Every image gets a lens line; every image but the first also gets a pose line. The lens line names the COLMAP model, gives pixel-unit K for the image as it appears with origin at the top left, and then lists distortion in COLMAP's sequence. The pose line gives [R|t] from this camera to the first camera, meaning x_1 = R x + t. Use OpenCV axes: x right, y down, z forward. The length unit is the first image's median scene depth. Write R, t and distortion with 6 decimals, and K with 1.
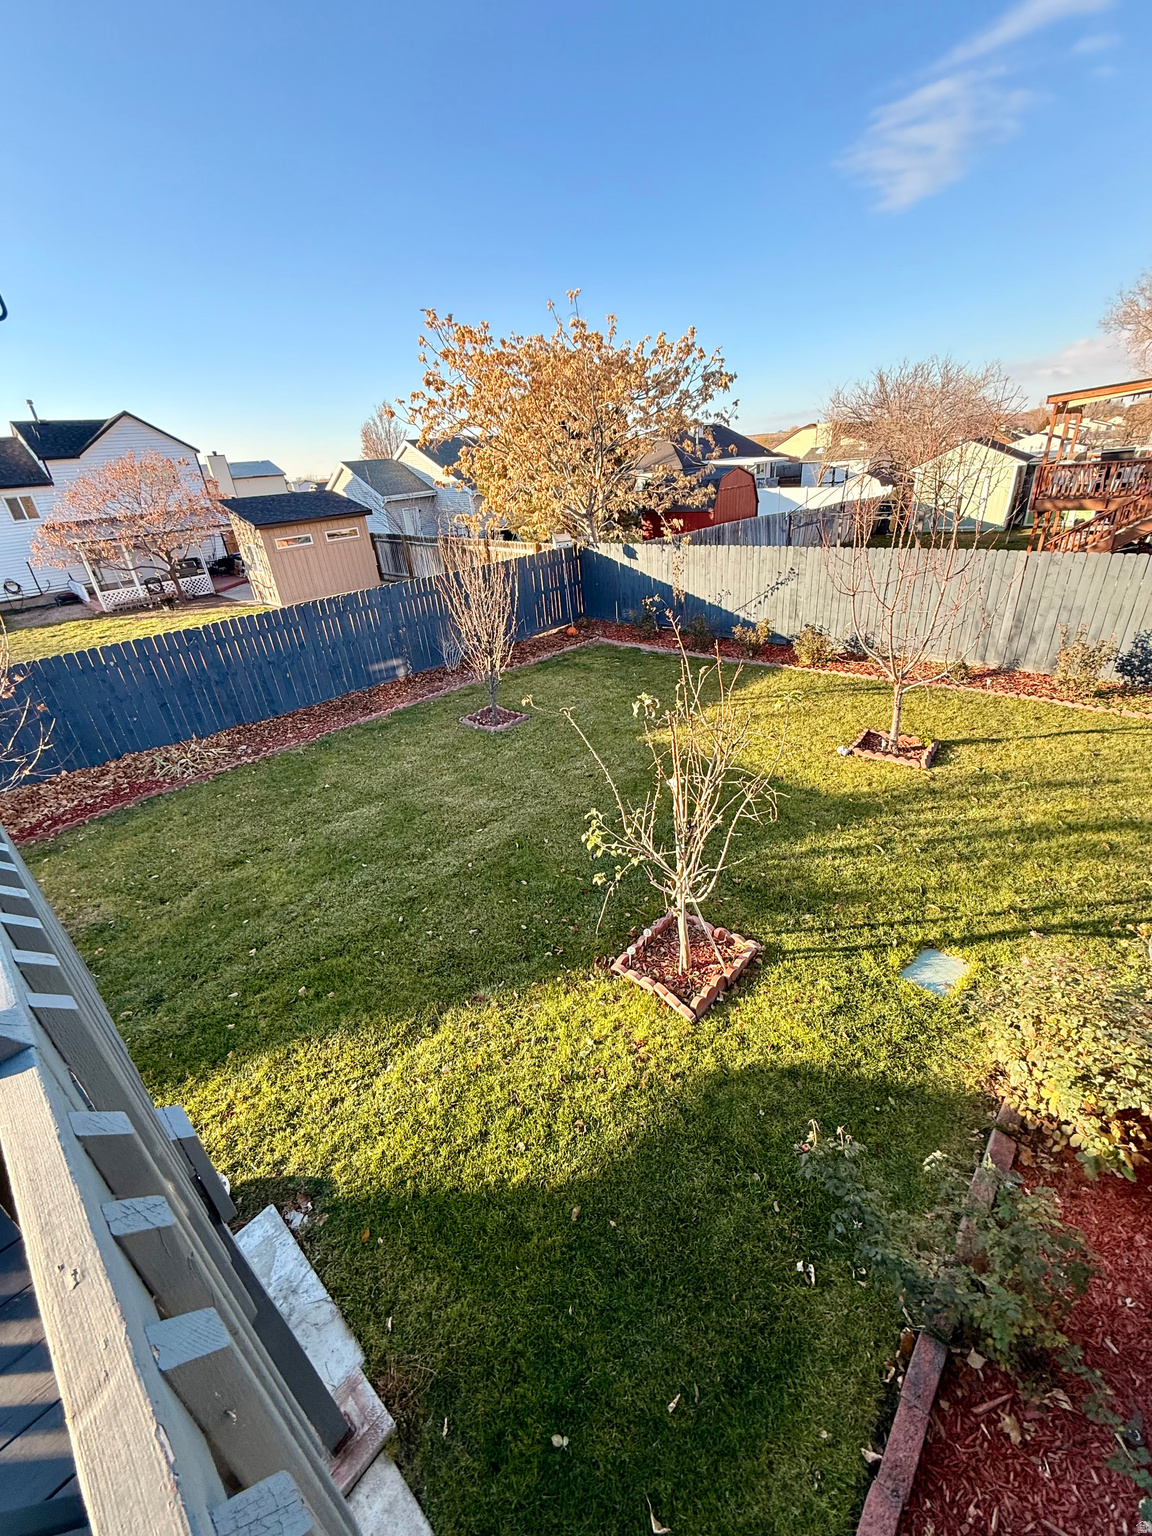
lens RADIAL K [[613.3, 0, 573.7], [0, 613.3, 765.2], [0, 0, 1]] dist [-0.002318, 0.000314]
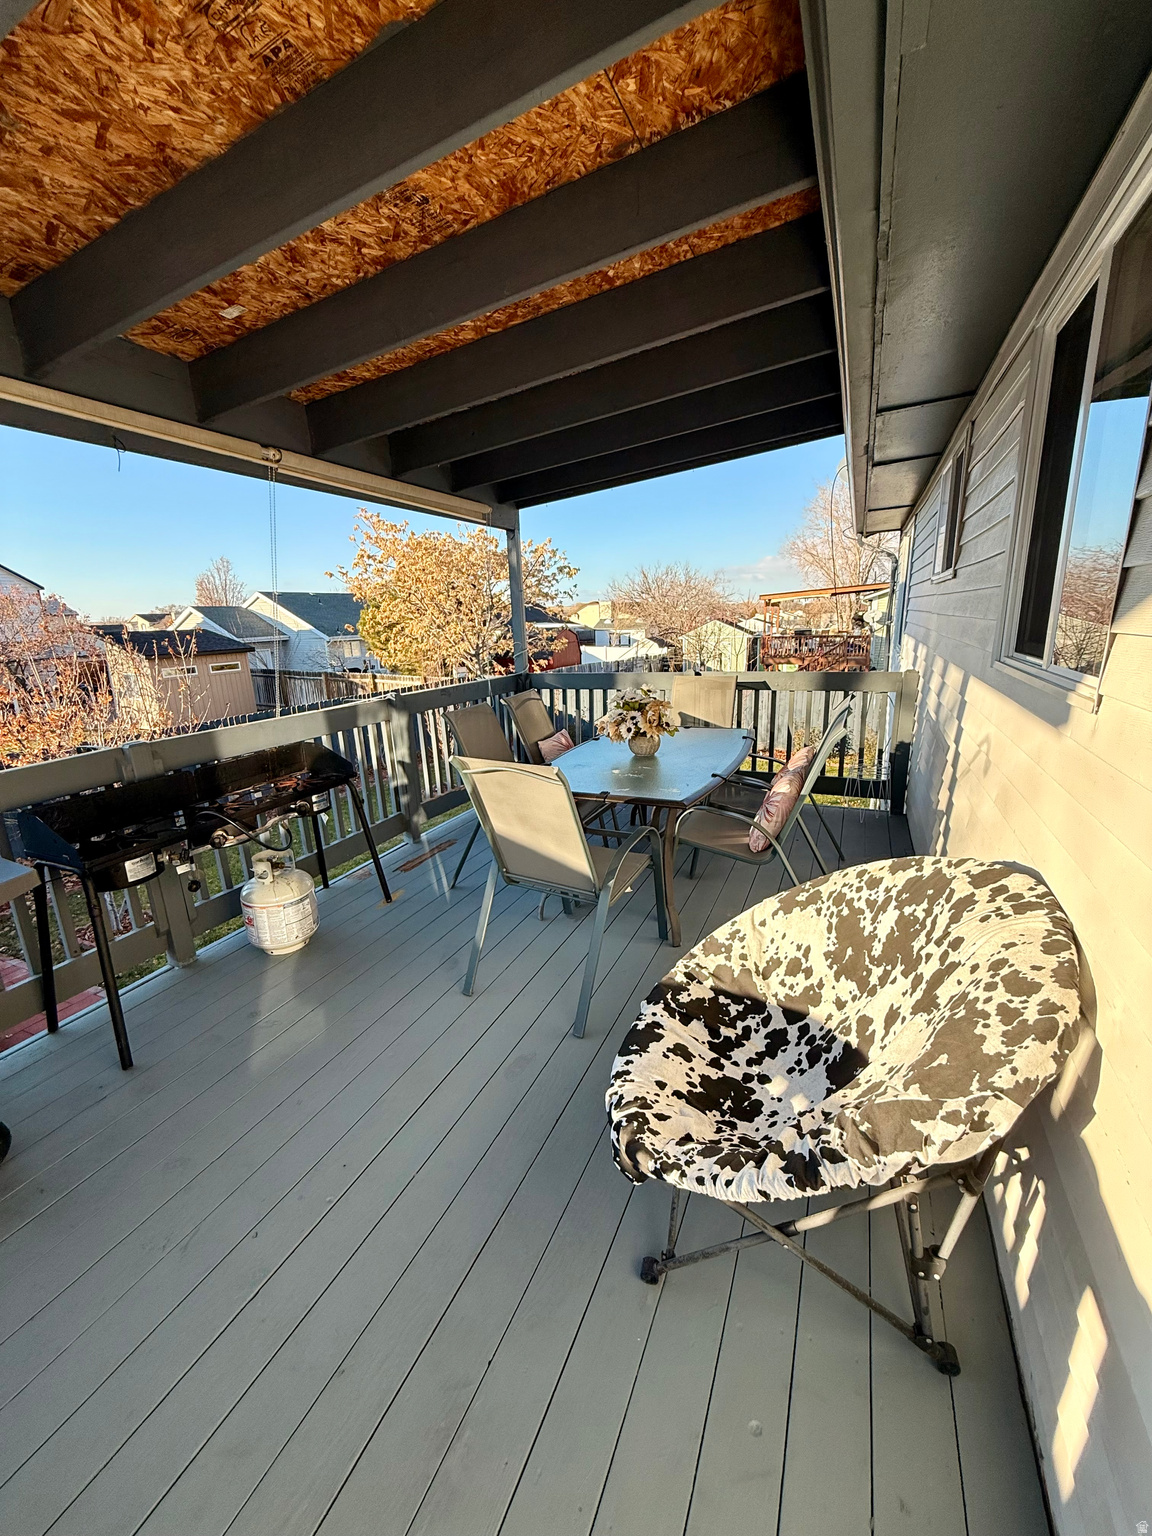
lens RADIAL K [[600.9, 0, 569.5], [0, 600.9, 766.3], [0, 0, 1]] dist [-0.001018, 0.000038]
pose [[0.952616, -0.019627, 0.303542, -0.166440], [0.088082, 0.972959, -0.213521, 0.109241], [-0.291143, 0.230141, 0.928585, -0.188381]]
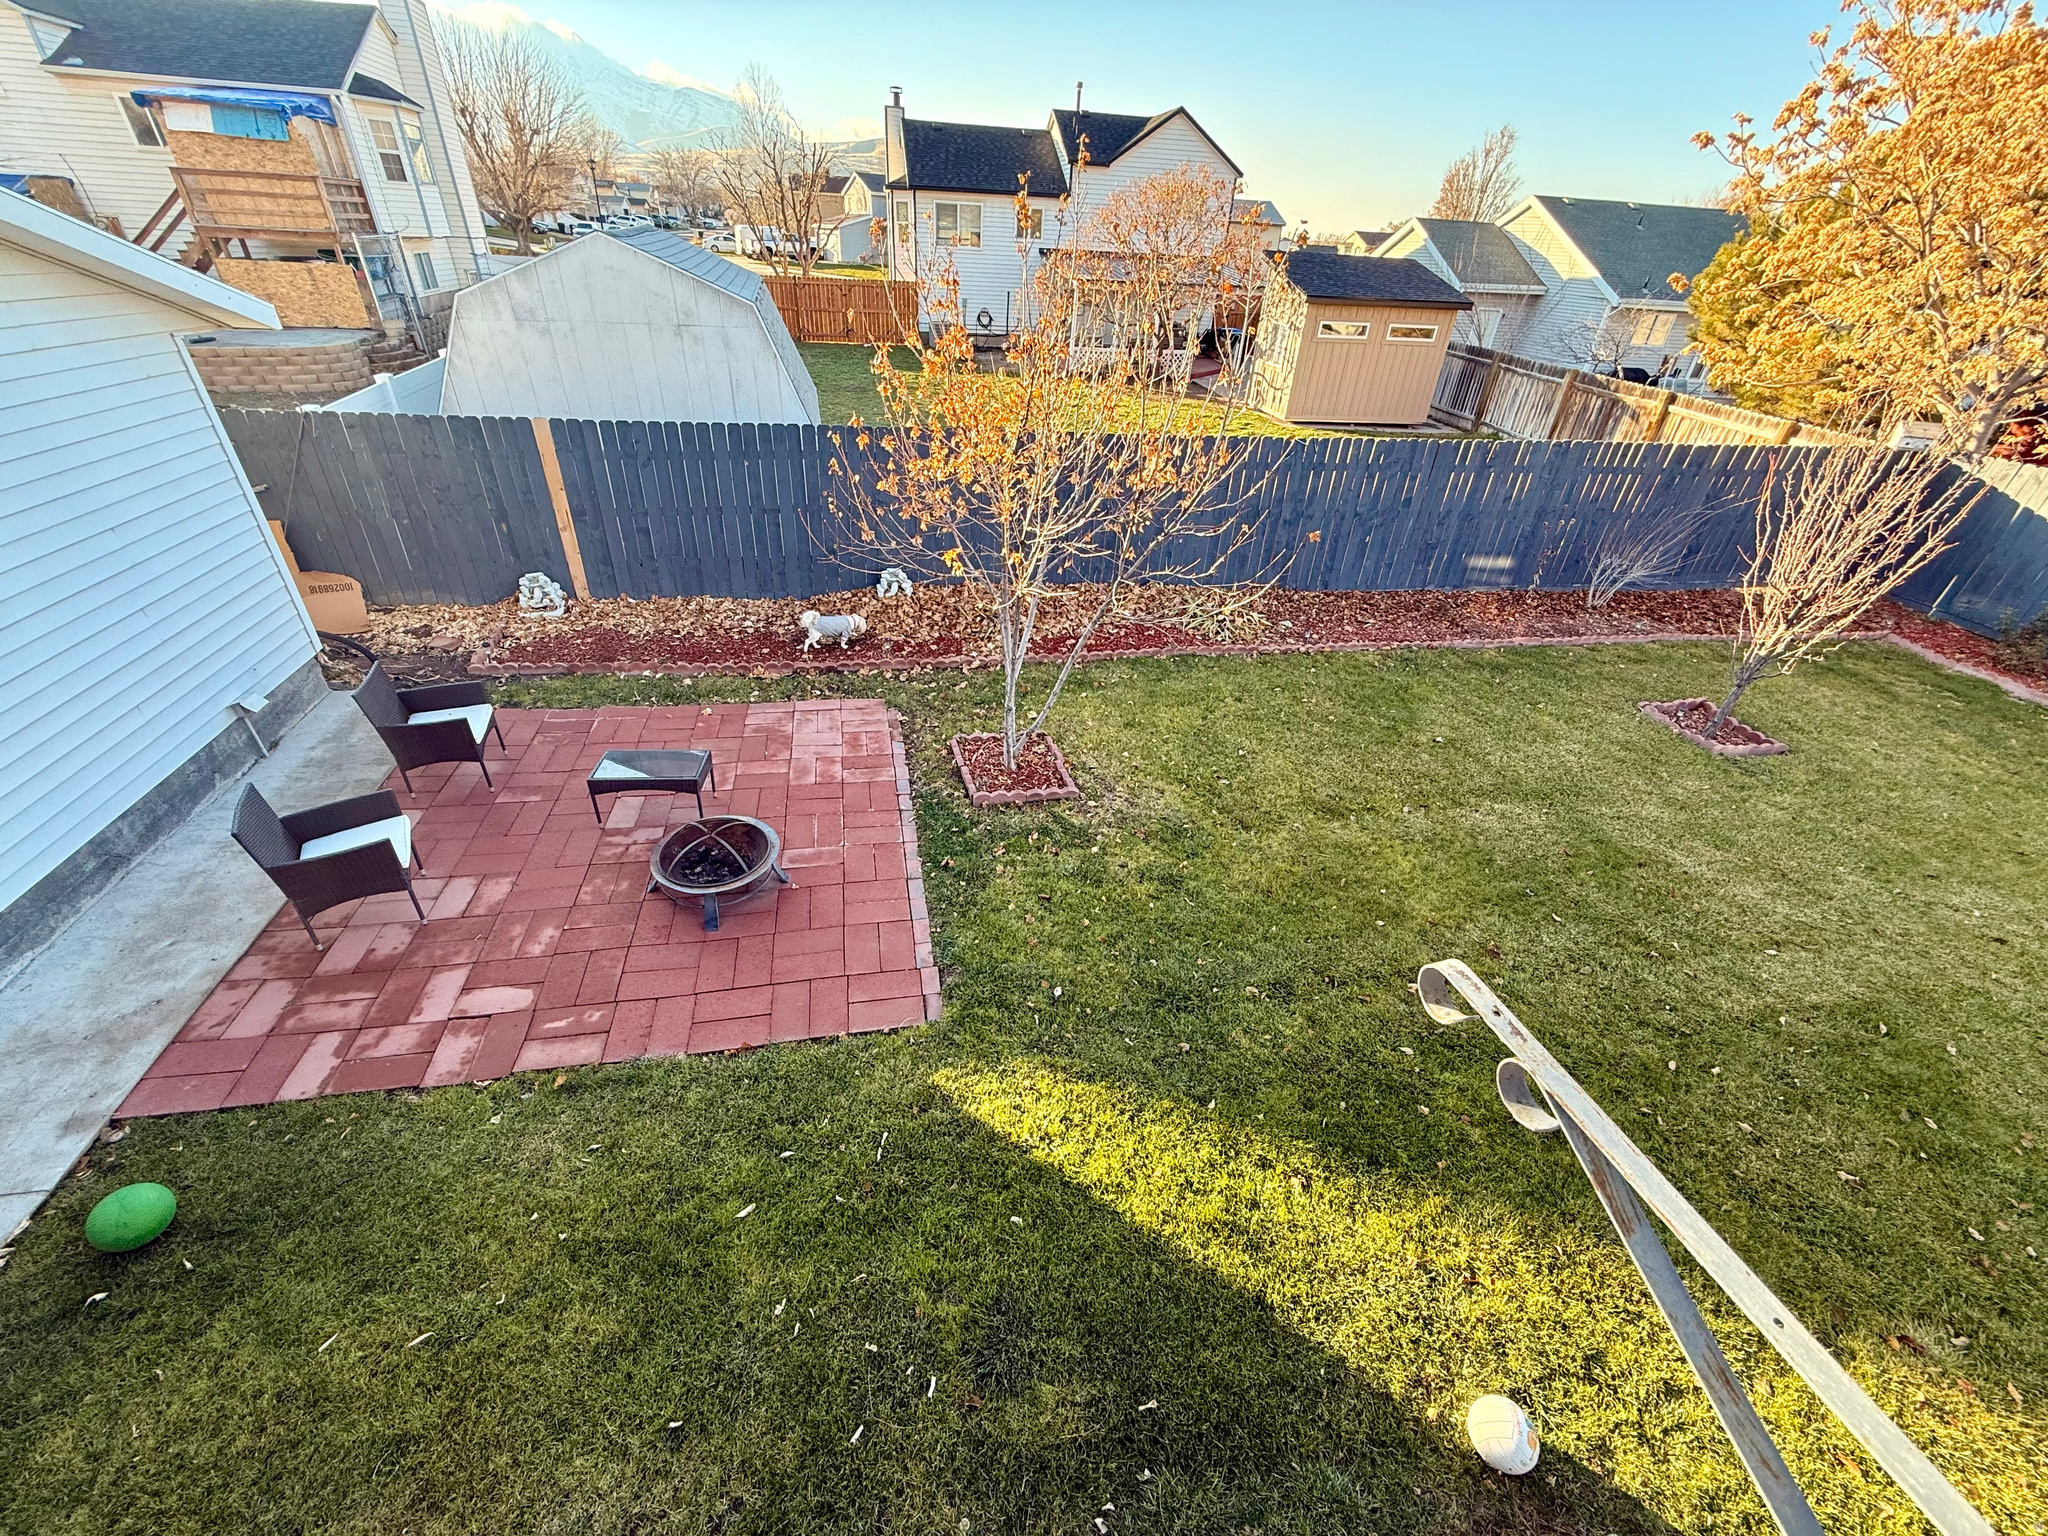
lens RADIAL K [[817.7, 0, 1023.5], [0, 817.7, 774.3], [0, 0, 1]] dist [-0.002318, 0.000314]
pose [[0.798651, 0.426514, -0.424549, -0.183796], [-0.364185, 0.904171, 0.223259, 0.017164], [0.479088, -0.023691, 0.877447, 0.010254]]
